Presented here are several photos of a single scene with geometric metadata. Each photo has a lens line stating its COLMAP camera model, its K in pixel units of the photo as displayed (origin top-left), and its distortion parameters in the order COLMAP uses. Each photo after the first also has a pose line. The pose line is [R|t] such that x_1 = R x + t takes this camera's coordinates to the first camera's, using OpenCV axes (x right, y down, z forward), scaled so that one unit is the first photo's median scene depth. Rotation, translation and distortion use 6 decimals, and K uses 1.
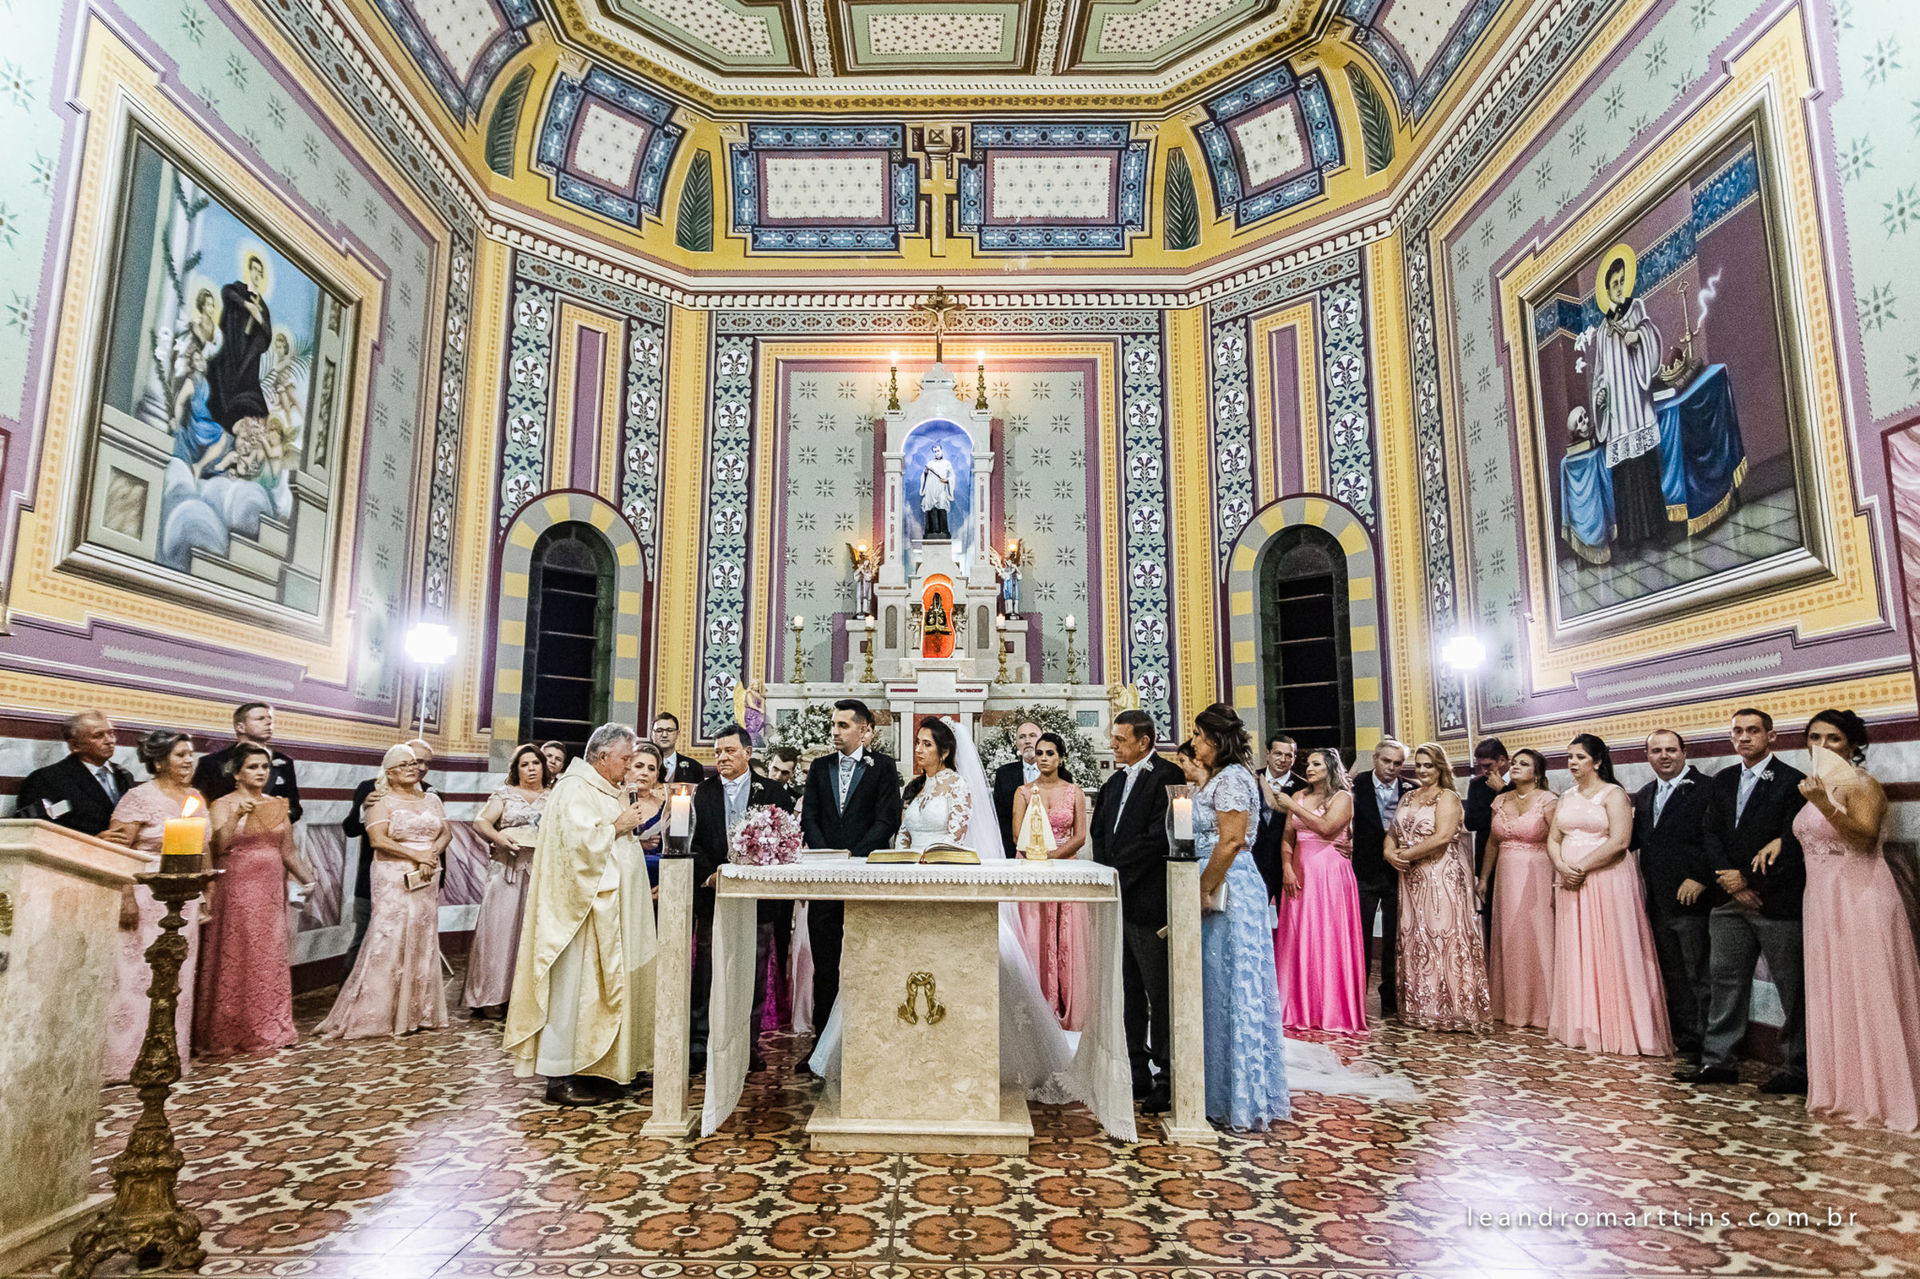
lens RADIAL K [[1147.5, 0, 918.9], [0, 1147.5, 622.2], [0, 0, 1]] dist [0.002613, 0.005400]
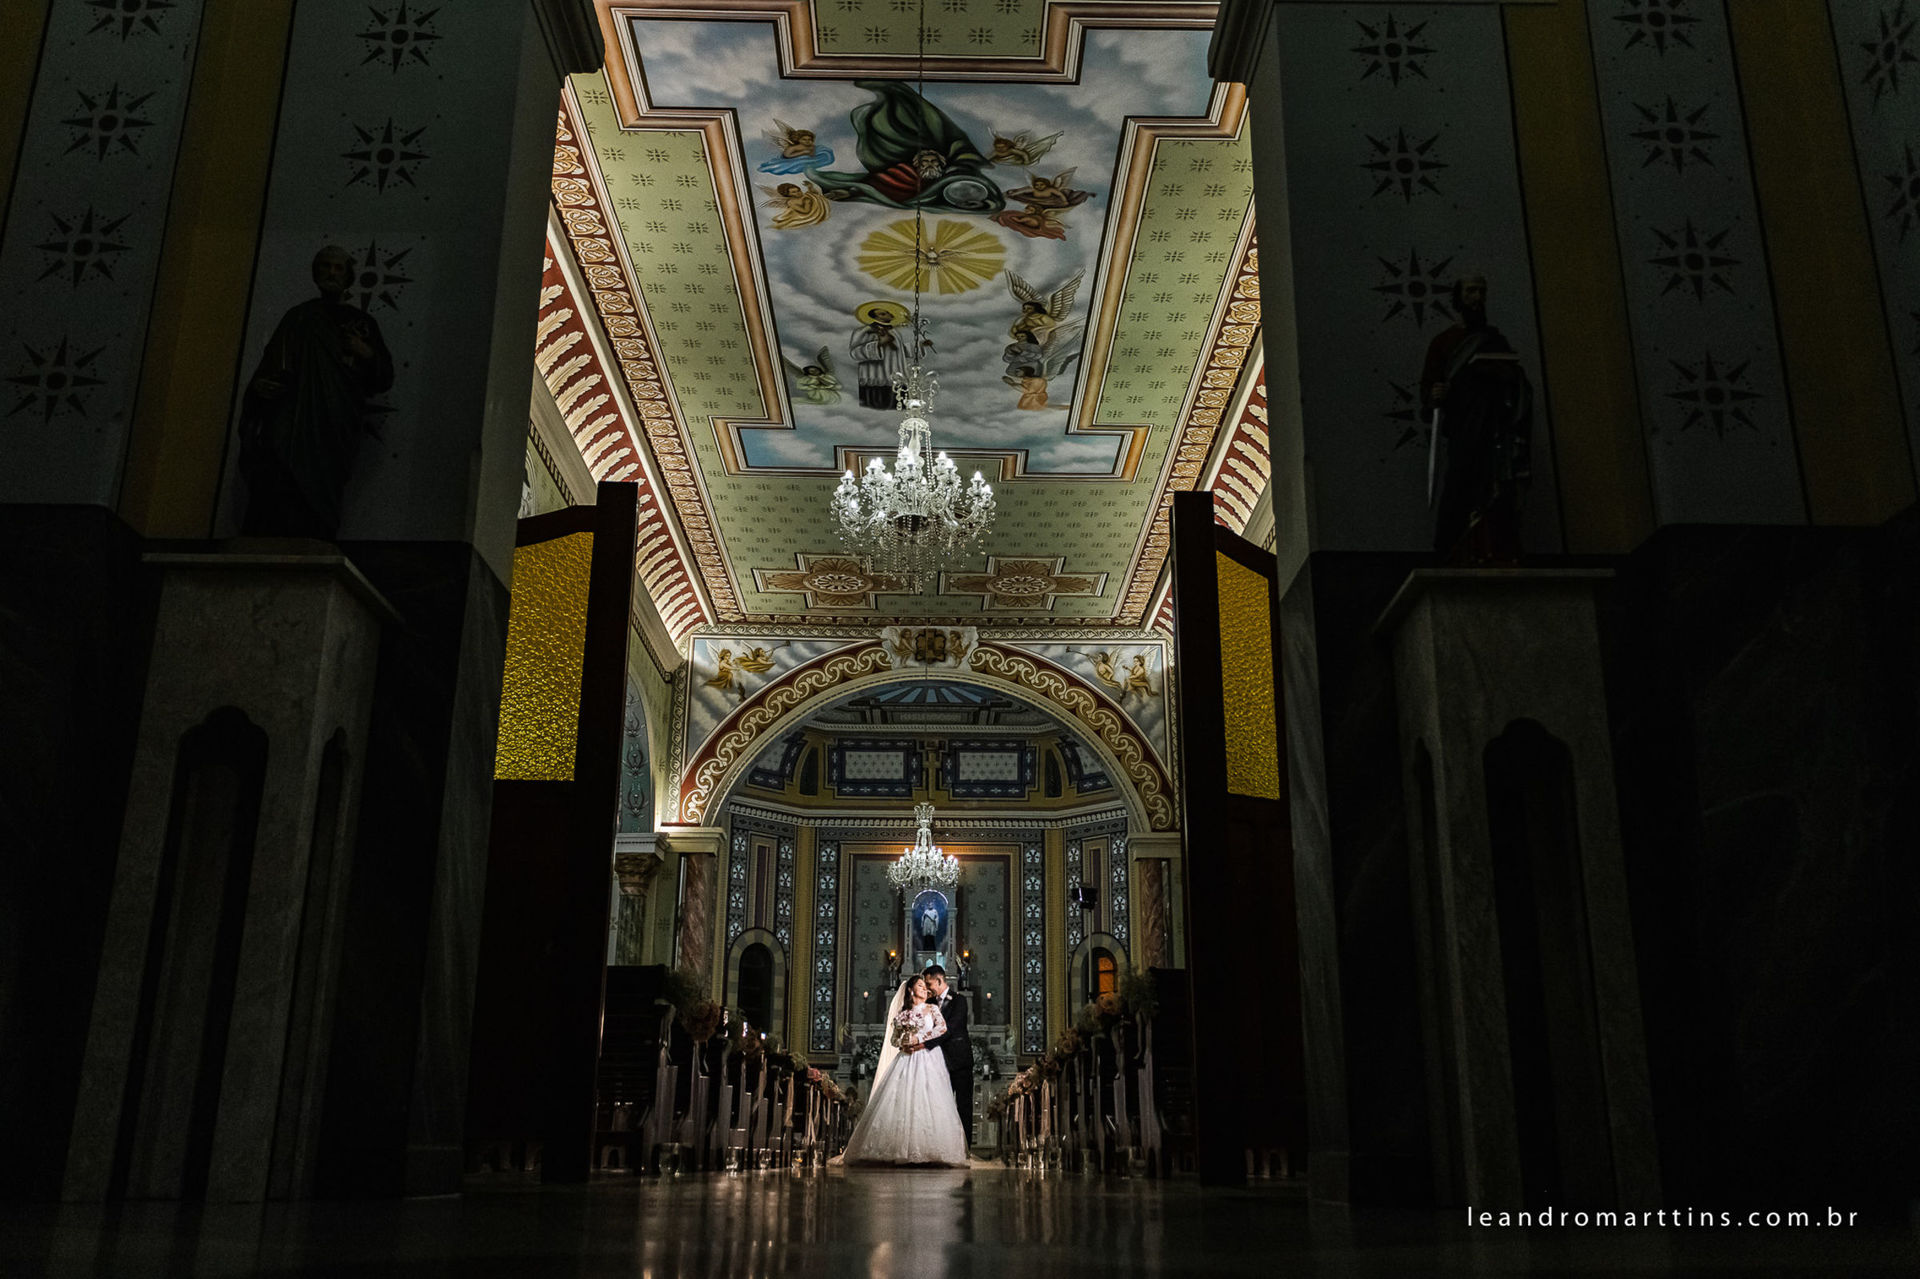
lens RADIAL K [[1521.4, 0, 955.0], [0, 1521.4, 651.3], [0, 0, 1]] dist [0.007356, -0.000715]
pose [[0.999611, 0.009109, 0.026374, -0.015511], [-0.004783, 0.987160, -0.159663, -0.165475], [-0.027489, 0.159475, 0.986819, -1.768854]]
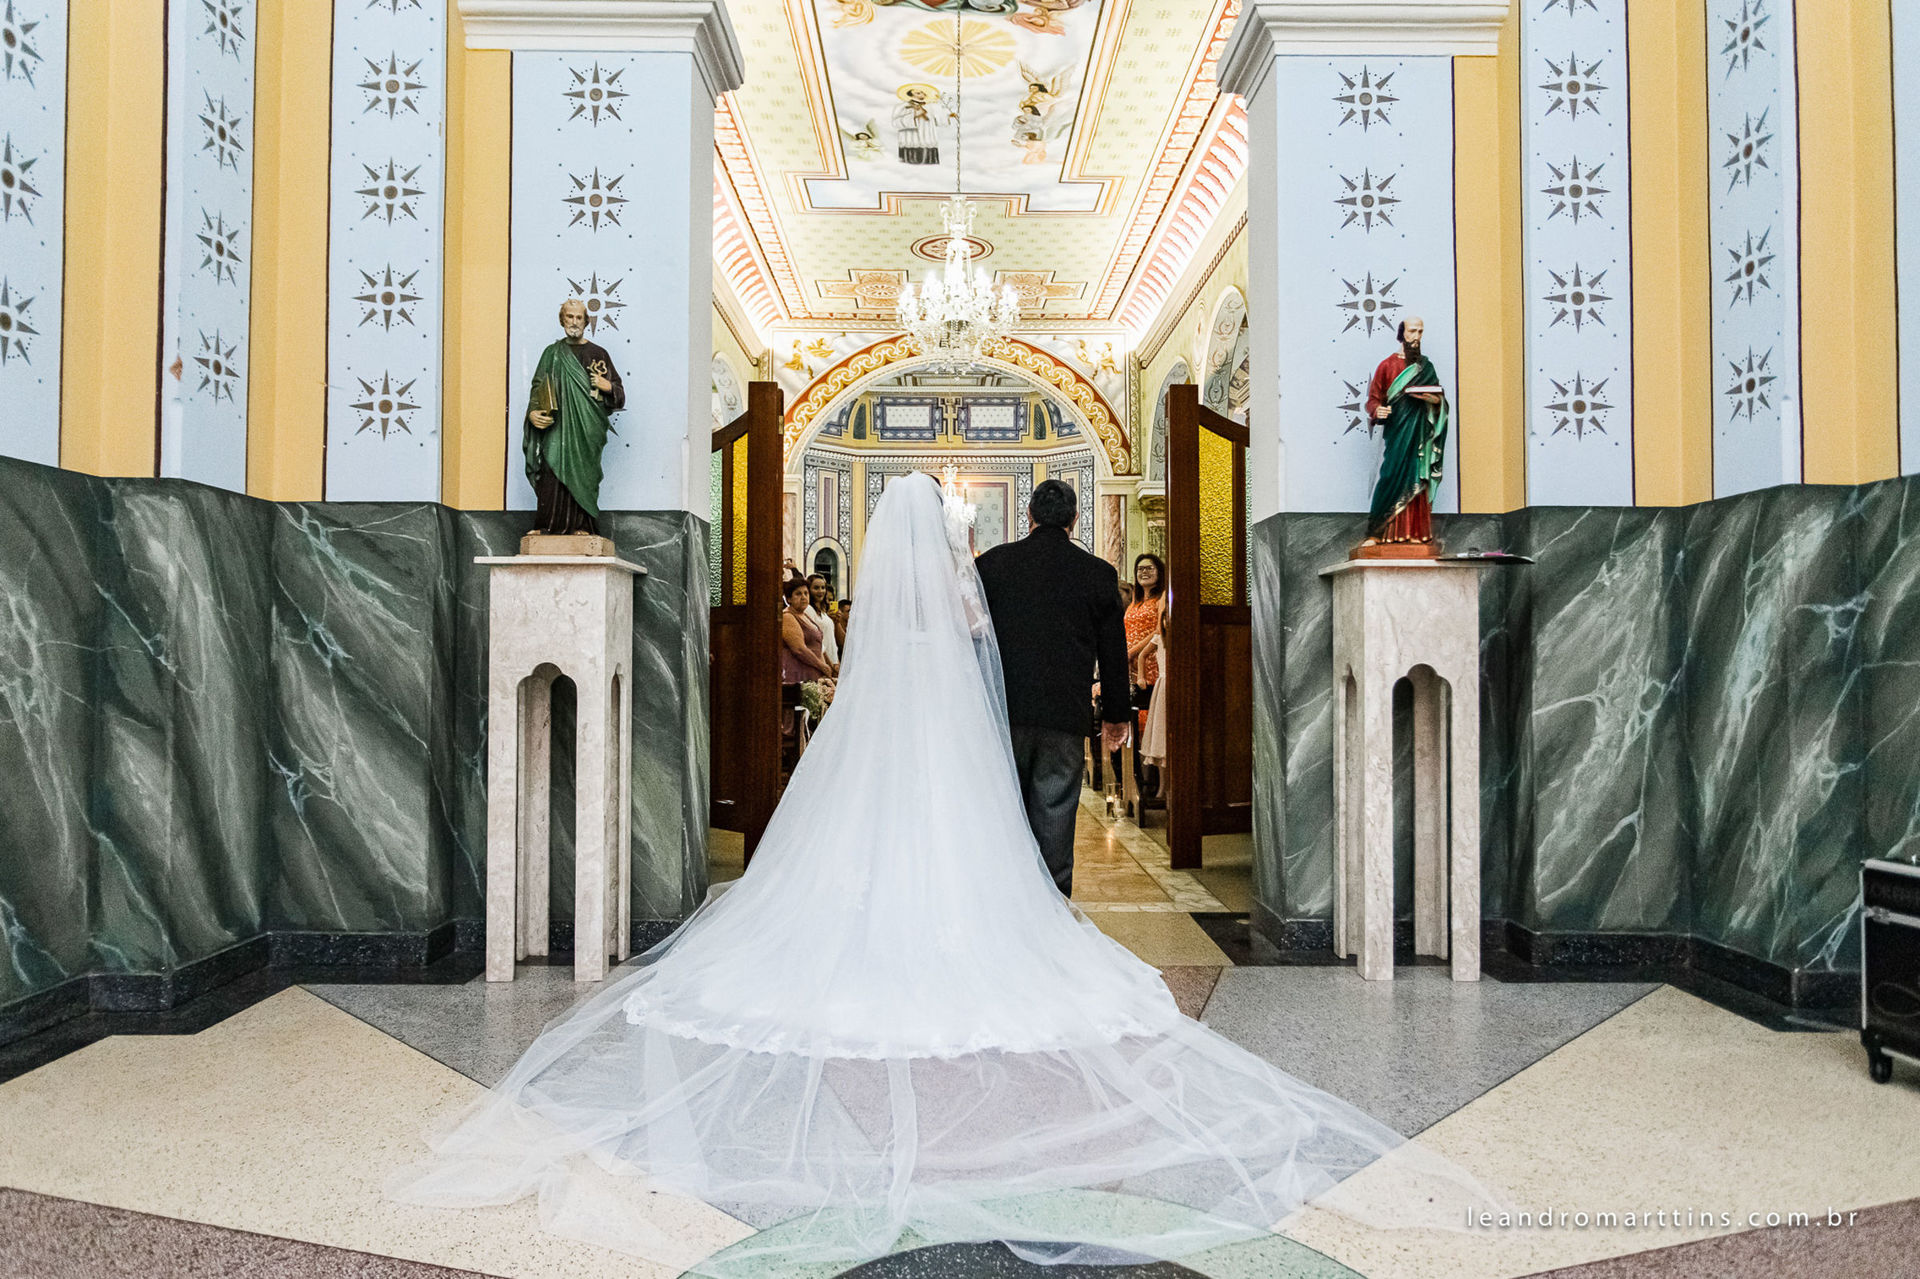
lens RADIAL K [[1121.8, 0, 955.9], [0, 1121.8, 597.6], [0, 0, 1]] dist [-0.006803, 0.002375]
pose [[0.999687, -0.003059, 0.024849, -0.039168], [0.000403, 0.994344, 0.106211, -0.255126], [-0.025034, -0.106168, 0.994033, -1.792601]]
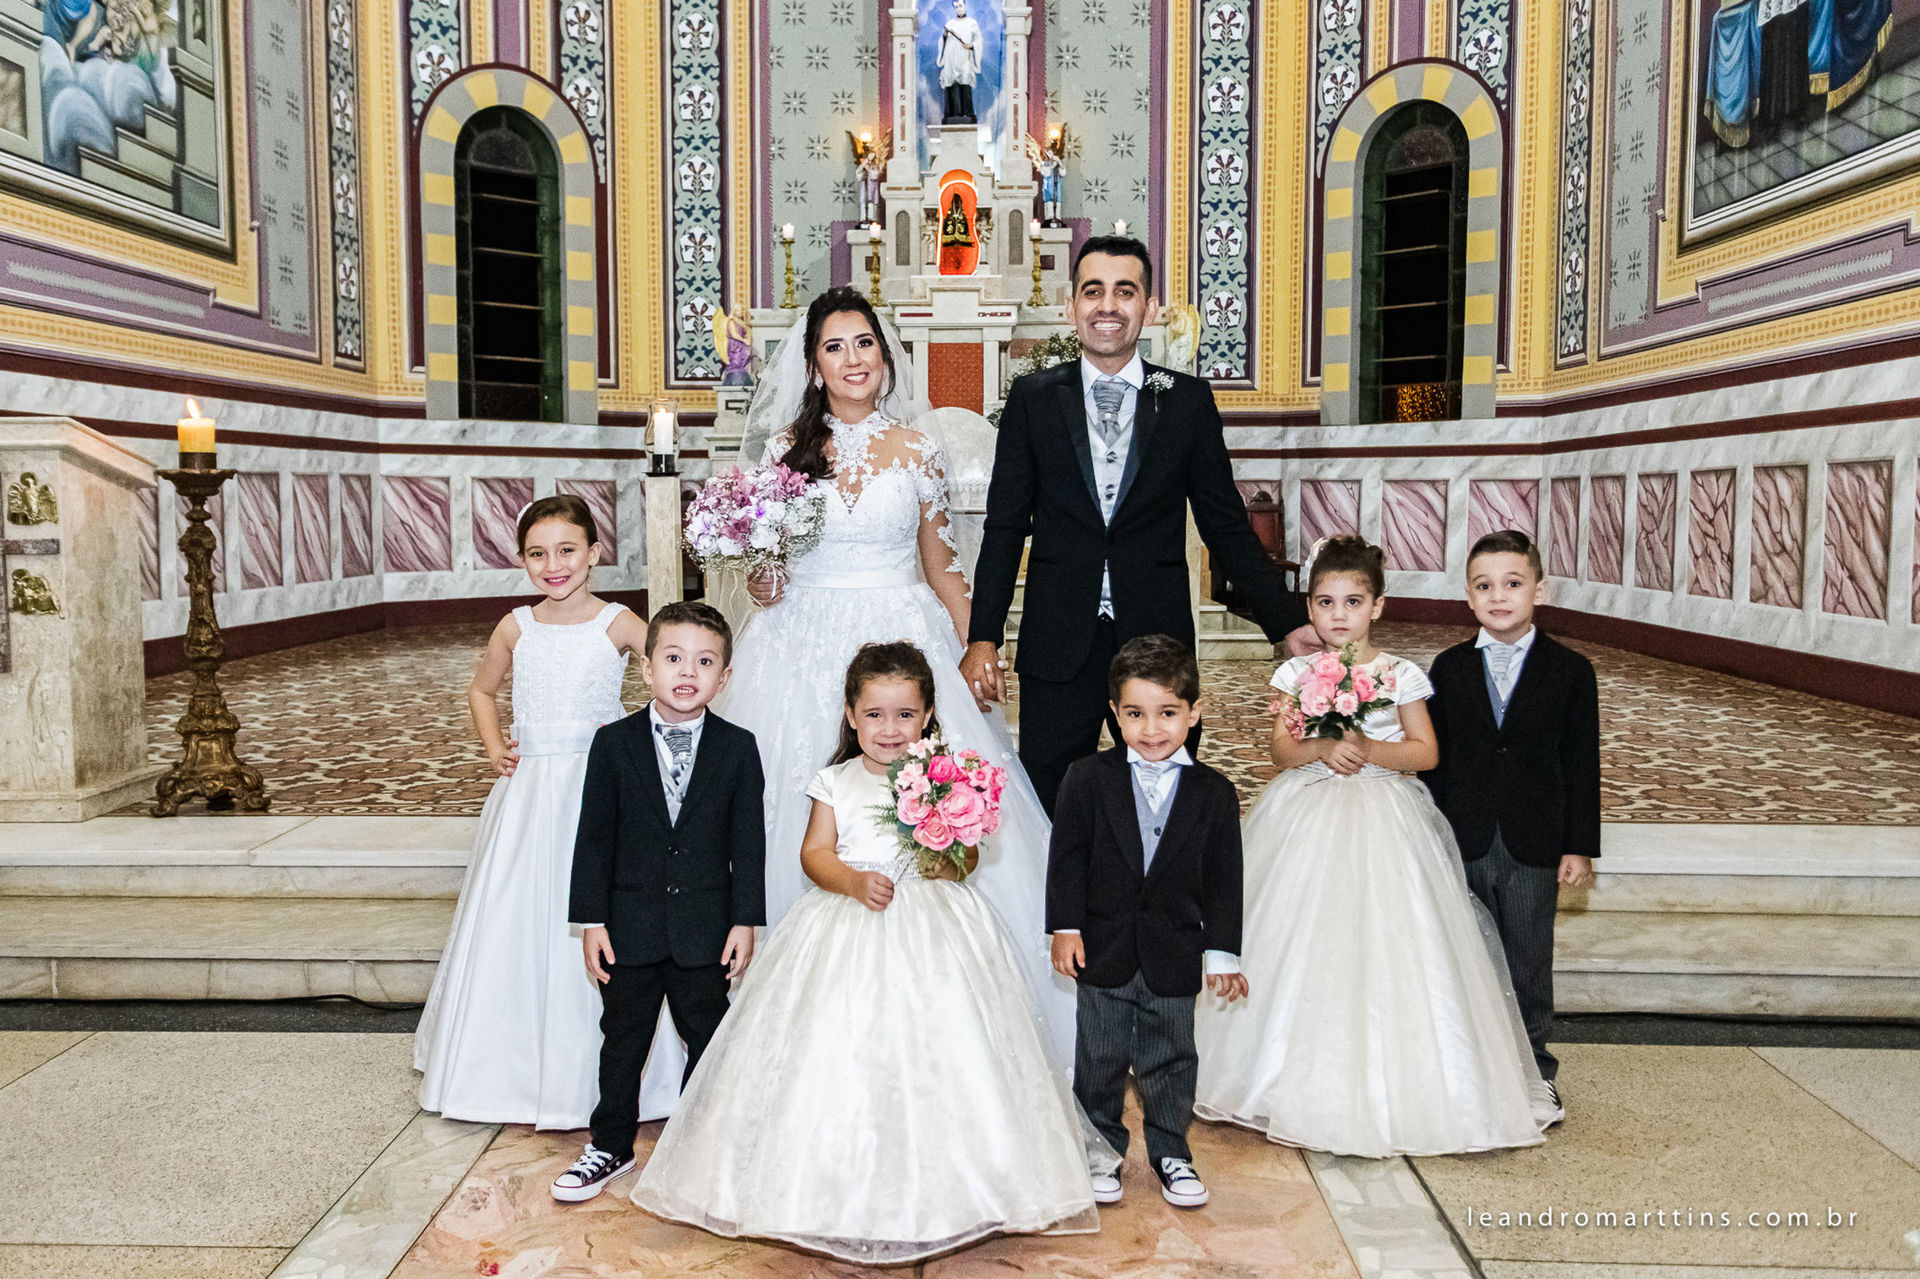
lens RADIAL K [[1521.4, 0, 940.7], [0, 1521.4, 596.4], [0, 0, 1]] dist [0.007356, -0.000715]
pose [[0.999876, -0.007009, -0.014125, 0.015341], [0.010050, 0.973523, 0.228367, 0.004933], [0.012150, -0.228480, 0.973473, -0.101012]]
